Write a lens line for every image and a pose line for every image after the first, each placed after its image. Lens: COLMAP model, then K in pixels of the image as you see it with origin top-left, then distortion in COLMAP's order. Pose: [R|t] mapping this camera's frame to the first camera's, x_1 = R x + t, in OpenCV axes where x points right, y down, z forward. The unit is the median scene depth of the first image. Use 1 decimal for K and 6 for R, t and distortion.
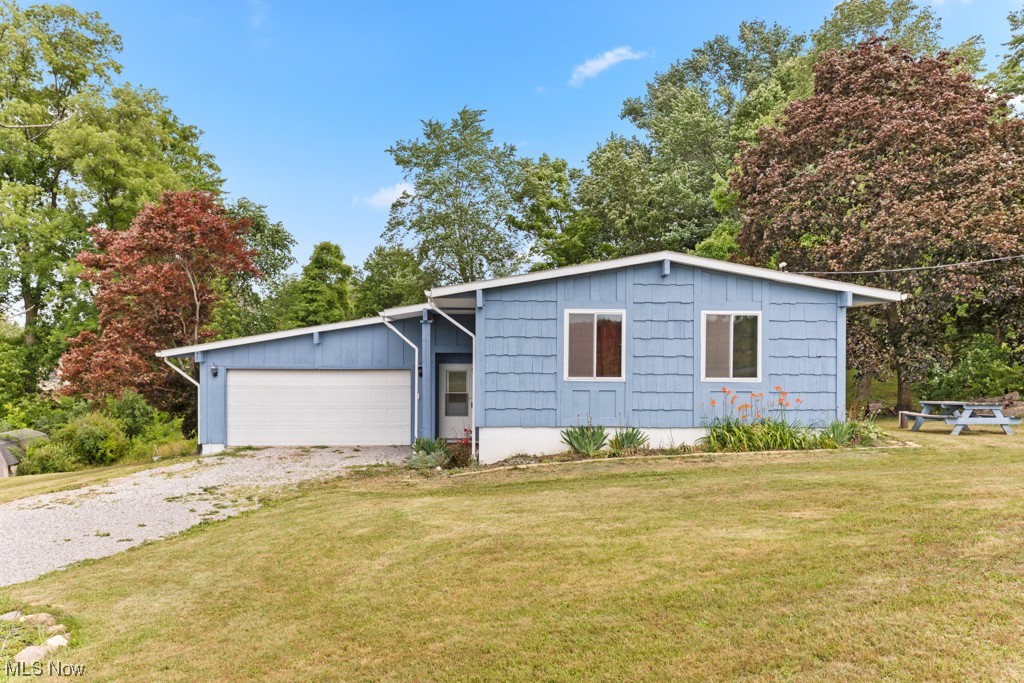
lens RADIAL K [[831.4, 0, 512.5], [0, 831.4, 348.2], [0, 0, 1]] dist [0.004024, 0.000717]
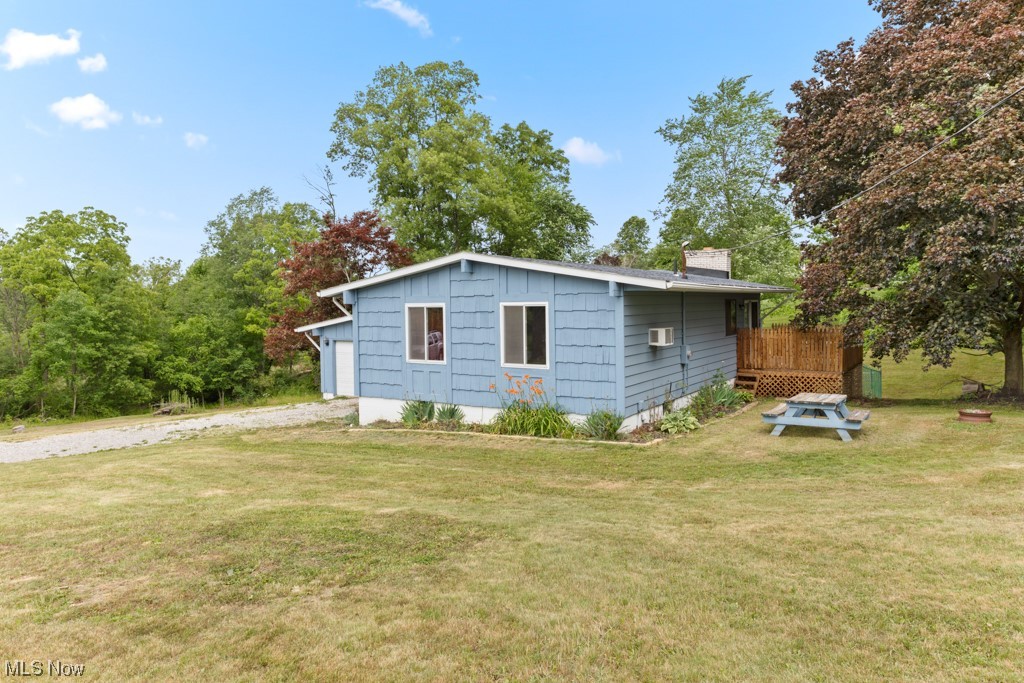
lens RADIAL K [[730.3, 0, 511.6], [0, 730.3, 336.3], [0, 0, 1]] dist [0.000033, 0.000147]
pose [[0.804255, 0.012169, -0.594160, 0.813237], [0.023130, 0.998392, 0.051756, -0.050110], [0.593835, -0.055367, 0.802680, 0.230466]]
